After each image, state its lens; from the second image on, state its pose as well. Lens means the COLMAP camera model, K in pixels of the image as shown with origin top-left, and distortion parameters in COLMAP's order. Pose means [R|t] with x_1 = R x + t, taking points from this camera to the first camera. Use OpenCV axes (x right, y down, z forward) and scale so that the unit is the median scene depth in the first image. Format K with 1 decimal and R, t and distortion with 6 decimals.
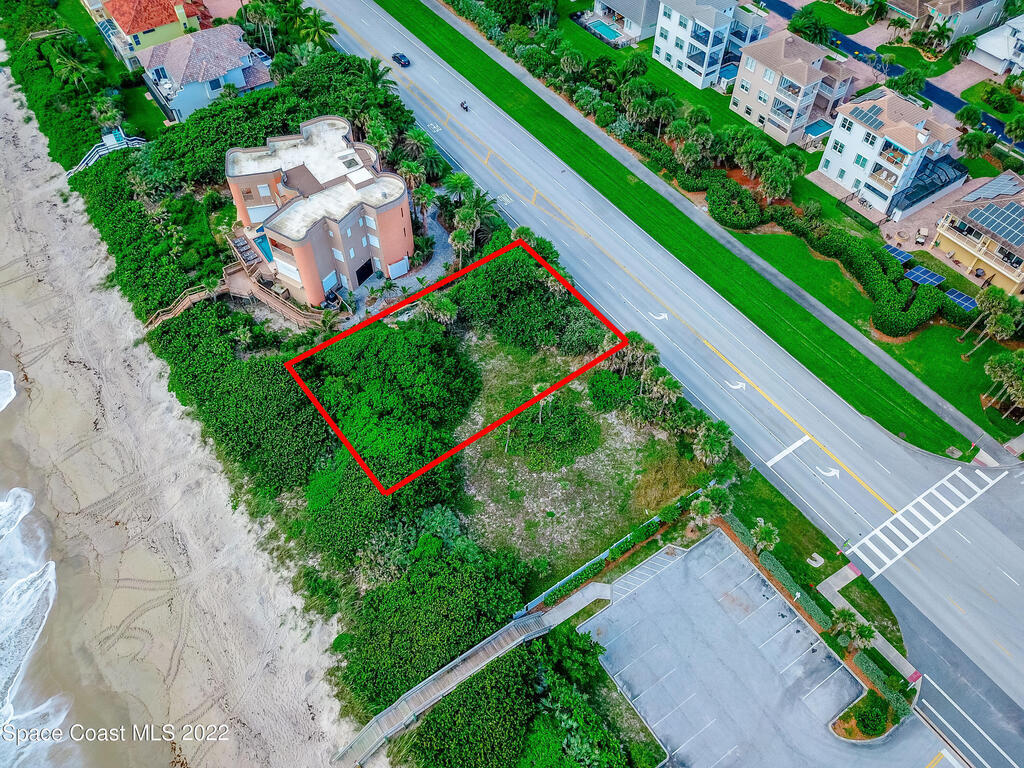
lens RADIAL K [[771.2, 0, 509.4], [0, 771.2, 383.1], [0, 0, 1]] dist [-0.003035, 0.016489]
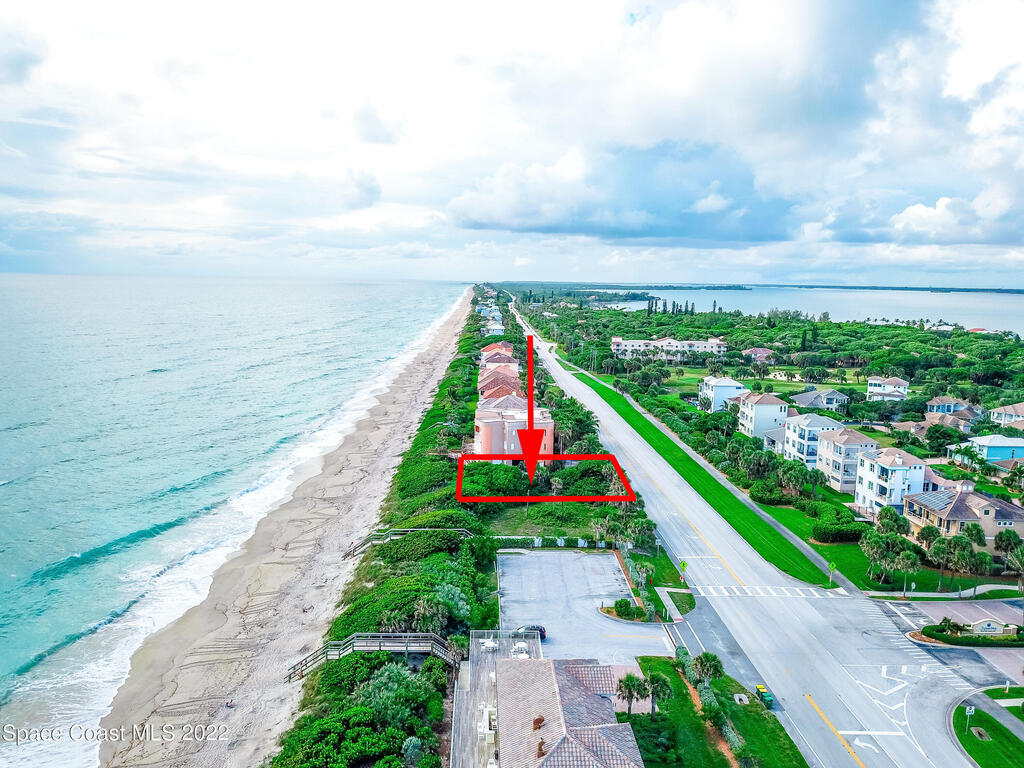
lens RADIAL K [[771.2, 0, 512.9], [0, 771.2, 384.8], [0, 0, 1]] dist [-0.003035, 0.016489]
pose [[0.847153, 0.092358, -0.523261, 0.725904], [-0.434049, 0.688313, -0.581228, 0.778931], [0.306486, 0.719510, 0.623195, -0.210897]]
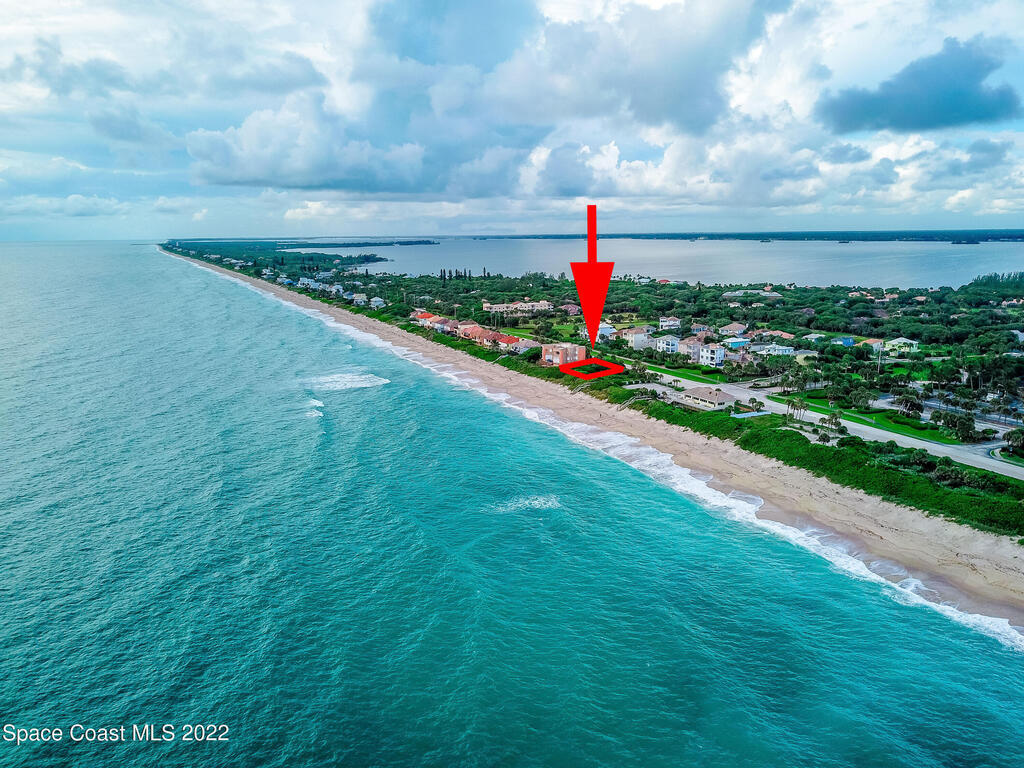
lens RADIAL K [[771.2, 0, 513.0], [0, 771.2, 384.5], [0, 0, 1]] dist [-0.003035, 0.016489]
pose [[0.987846, 0.020175, -0.154119, 0.125155], [-0.116710, 0.751144, -0.649739, 2.737930], [0.102657, 0.659829, 0.744370, -2.083714]]
